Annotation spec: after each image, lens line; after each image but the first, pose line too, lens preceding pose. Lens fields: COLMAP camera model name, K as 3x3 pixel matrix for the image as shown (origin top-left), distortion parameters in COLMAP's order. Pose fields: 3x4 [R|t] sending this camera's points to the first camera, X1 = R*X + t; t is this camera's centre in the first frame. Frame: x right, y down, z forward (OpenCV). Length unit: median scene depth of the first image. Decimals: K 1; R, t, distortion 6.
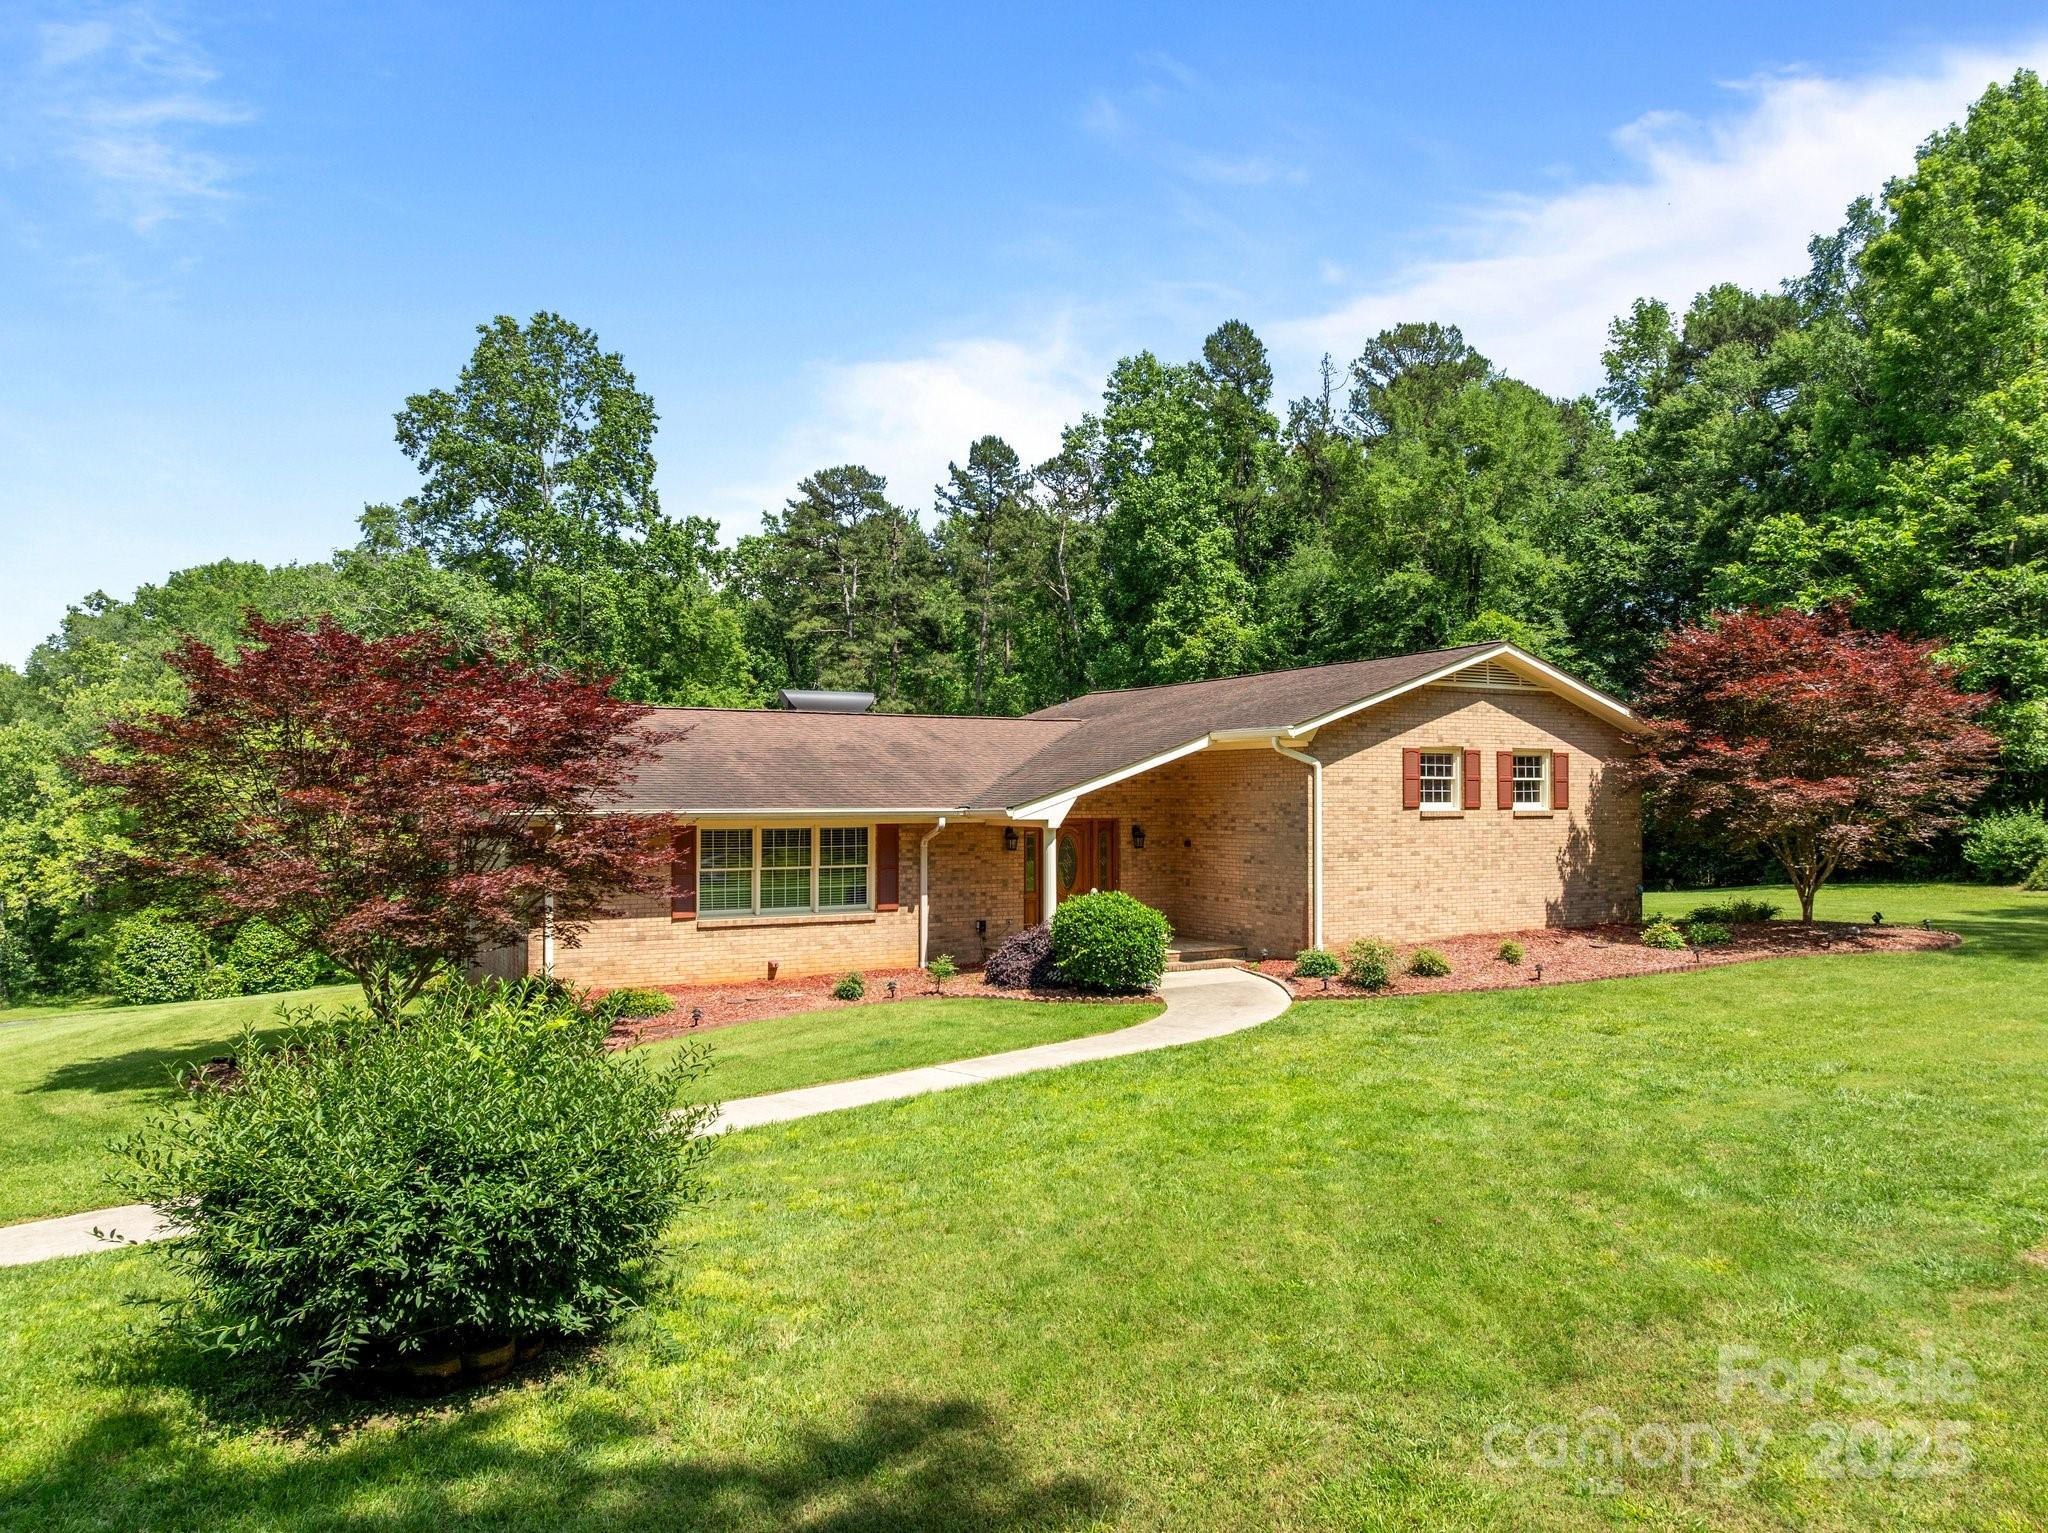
lens RADIAL K [[1432.4, 0, 1024.0], [0, 1432.4, 766.5], [0, 0, 1]] dist [-0.064163, 0.004372]
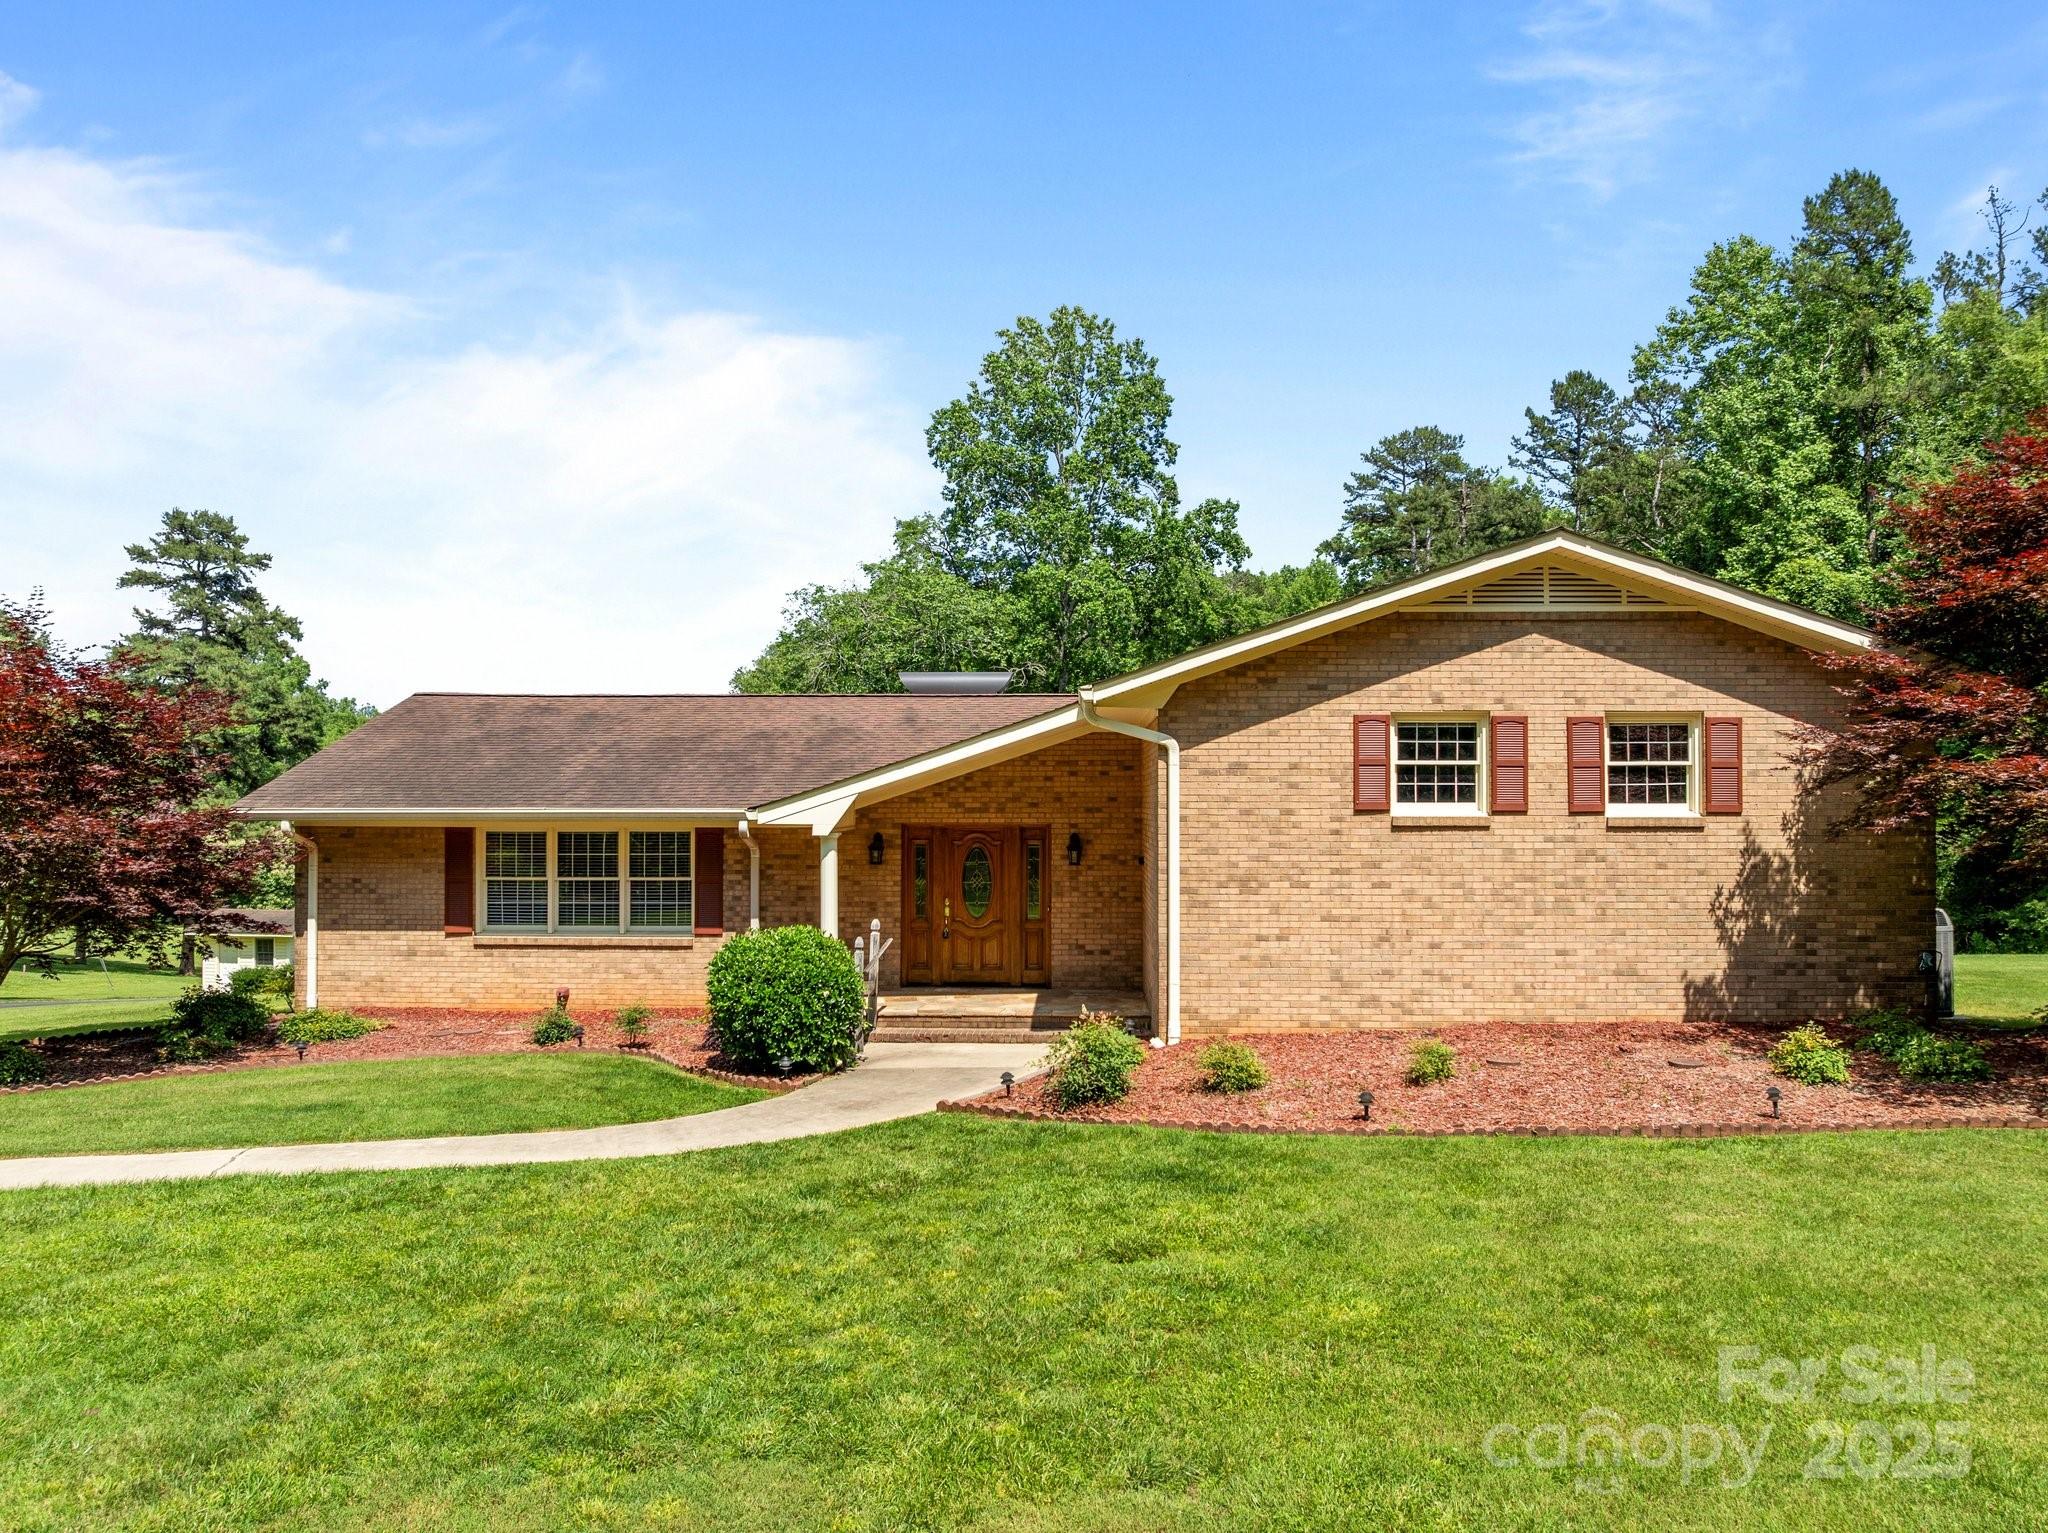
lens RADIAL K [[1442.1, 0, 1024.0], [0, 1442.1, 766.5], [0, 0, 1]] dist [-0.040179, -0.001670]
pose [[0.857925, -0.011045, -0.513656, 0.434328], [0.010187, 0.999938, -0.004487, 0.010054], [0.513673, -0.001383, 0.857985, 0.361590]]
